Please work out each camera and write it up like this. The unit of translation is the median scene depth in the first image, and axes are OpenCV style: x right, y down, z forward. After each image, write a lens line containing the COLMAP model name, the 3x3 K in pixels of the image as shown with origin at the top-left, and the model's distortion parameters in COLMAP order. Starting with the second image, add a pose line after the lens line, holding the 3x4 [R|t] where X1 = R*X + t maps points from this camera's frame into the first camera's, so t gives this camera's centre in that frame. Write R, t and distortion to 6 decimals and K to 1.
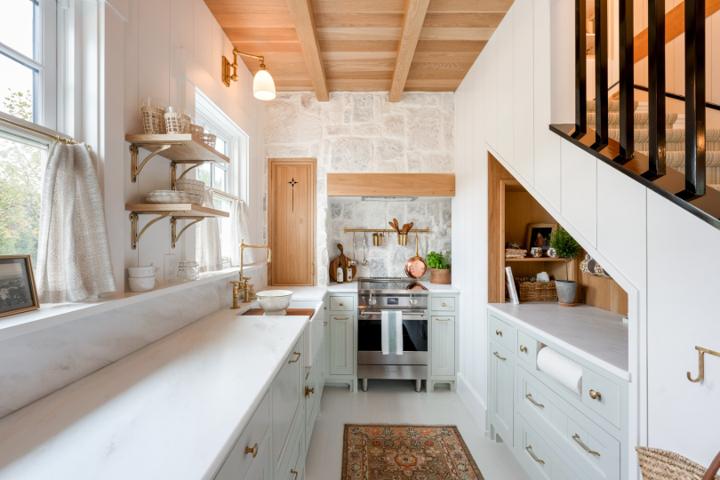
lens RADIAL K [[305.4, 0, 360.0], [0, 305.4, 240.0], [0, 0, 1]] dist [-0.001896, 0.000341]
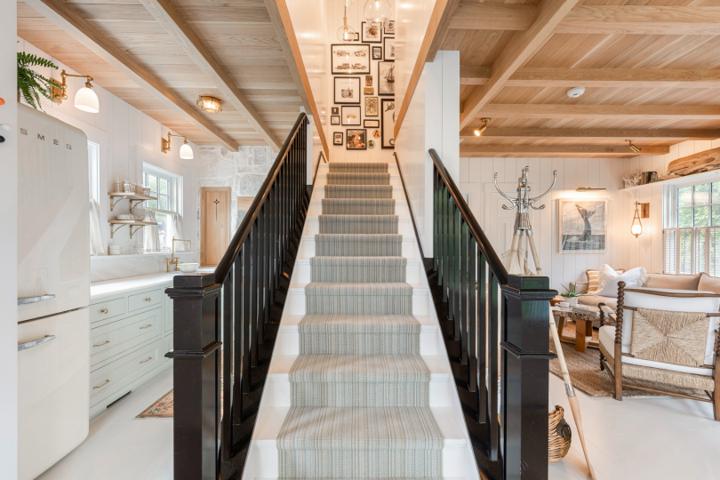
lens RADIAL K [[307.8, 0, 362.0], [0, 307.8, 244.8], [0, 0, 1]] dist [0.001040, 0.000218]
pose [[0.999628, 0.001503, 0.027220, 0.507275], [-0.001650, 0.999984, 0.005356, 0.026865], [-0.027212, -0.005399, 0.999615, -0.645402]]
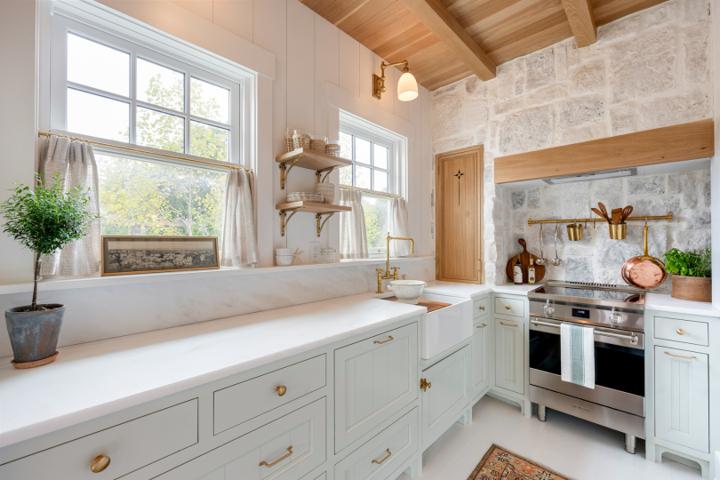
lens RADIAL K [[305.4, 0, 360.0], [0, 305.4, 240.0], [0, 0, 1]] dist [-0.001896, 0.000341]
pose [[0.732021, -0.007781, -0.681238, 0.209032], [0.003289, 0.999963, -0.007888, 0.024739], [0.681275, 0.003533, 0.732019, 0.084766]]
